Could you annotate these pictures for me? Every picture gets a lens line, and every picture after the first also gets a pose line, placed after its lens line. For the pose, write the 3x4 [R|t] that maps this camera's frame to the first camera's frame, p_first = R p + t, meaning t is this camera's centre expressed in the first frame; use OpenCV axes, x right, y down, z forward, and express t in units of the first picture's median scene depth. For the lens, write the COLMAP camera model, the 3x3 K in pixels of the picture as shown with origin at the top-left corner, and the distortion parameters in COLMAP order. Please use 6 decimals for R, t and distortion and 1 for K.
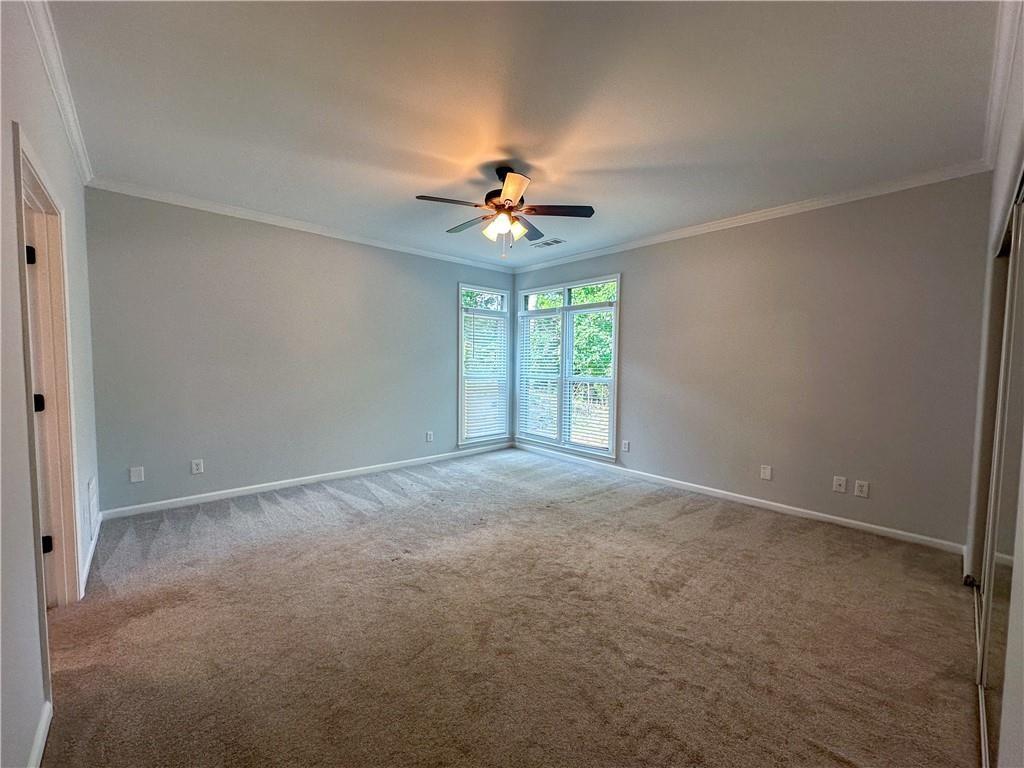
lens RADIAL K [[411.7, 0, 511.4], [0, 411.7, 384.3], [0, 0, 1]] dist [-0.001303, 0.000038]
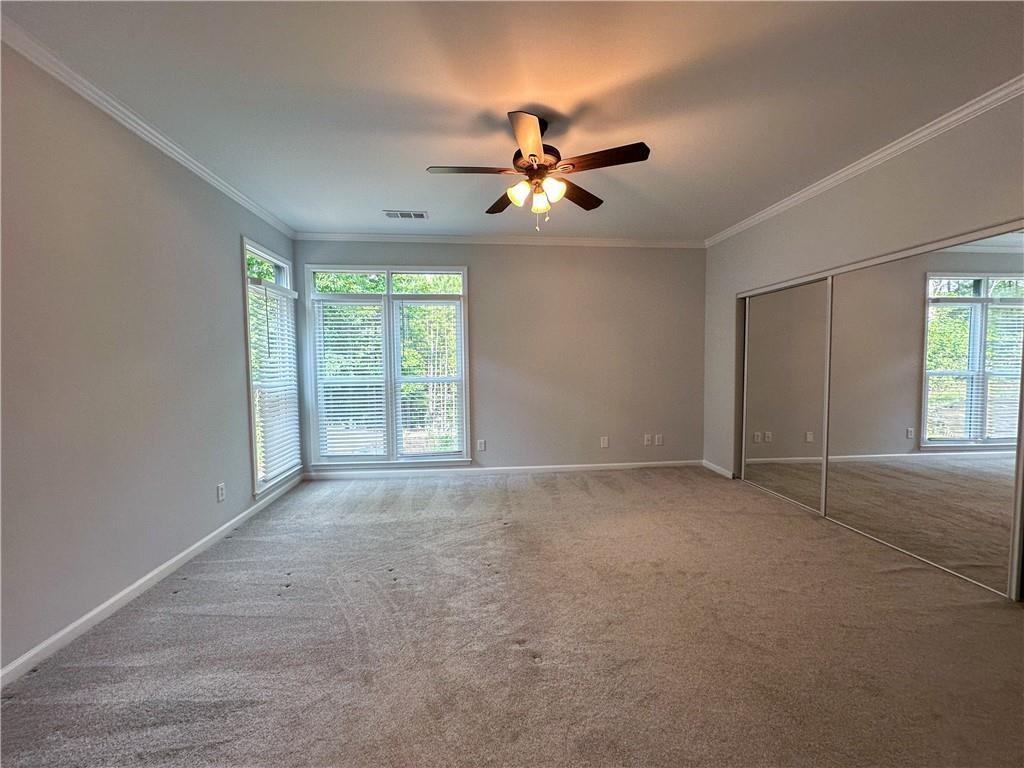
lens RADIAL K [[411.7, 0, 512.6], [0, 411.7, 384.6], [0, 0, 1]] dist [-0.001303, 0.000038]
pose [[0.594921, -0.061038, 0.801463, -0.462077], [0.061595, 0.997642, 0.030257, -0.018991], [-0.801420, 0.031366, 0.597279, 0.358153]]
